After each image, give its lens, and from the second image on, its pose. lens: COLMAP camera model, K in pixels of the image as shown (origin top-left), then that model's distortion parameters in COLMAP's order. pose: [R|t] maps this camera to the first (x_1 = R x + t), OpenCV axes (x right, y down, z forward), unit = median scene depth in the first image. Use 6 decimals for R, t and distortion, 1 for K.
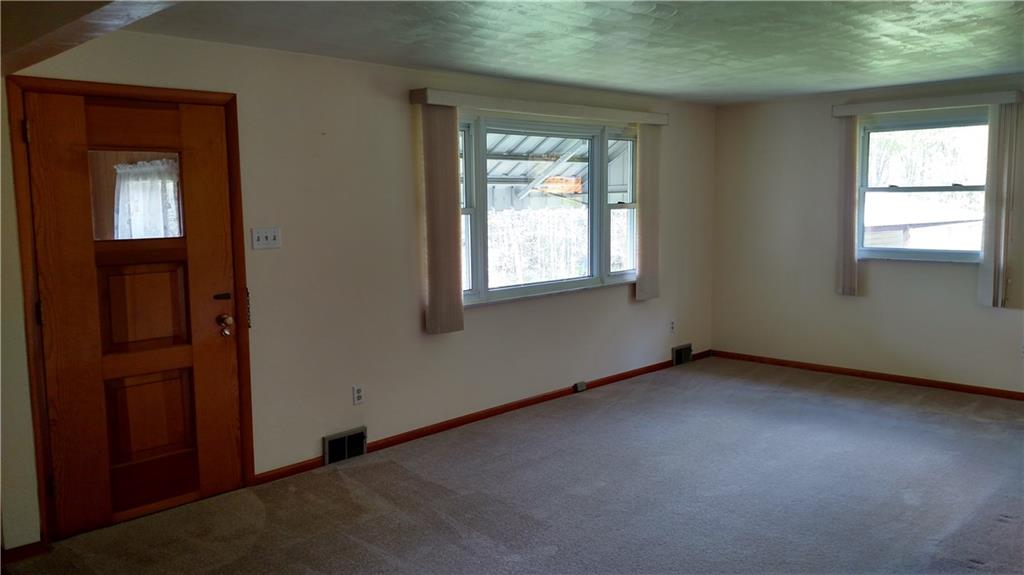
lens RADIAL K [[819.8, 0, 511.7], [0, 819.8, 288.3], [0, 0, 1]] dist [0.037110, -0.064993]
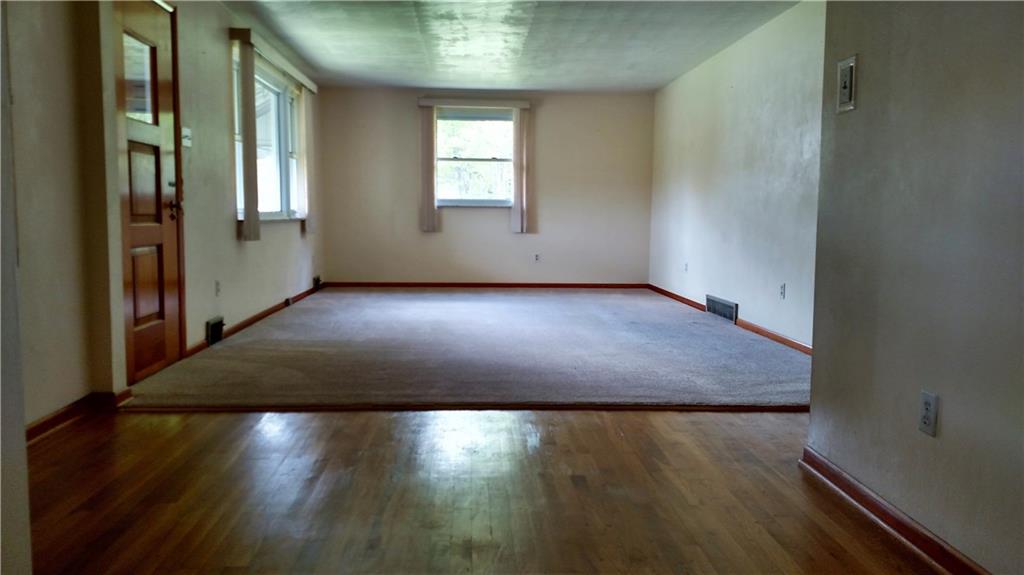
lens RADIAL K [[819.8, 0, 518.1], [0, 819.8, 287.4], [0, 0, 1]] dist [0.037110, -0.064993]
pose [[0.662568, -0.042606, 0.747789, -0.604890], [0.062819, 0.998024, 0.001203, 0.121432], [-0.746363, 0.046178, 0.663935, -0.057252]]
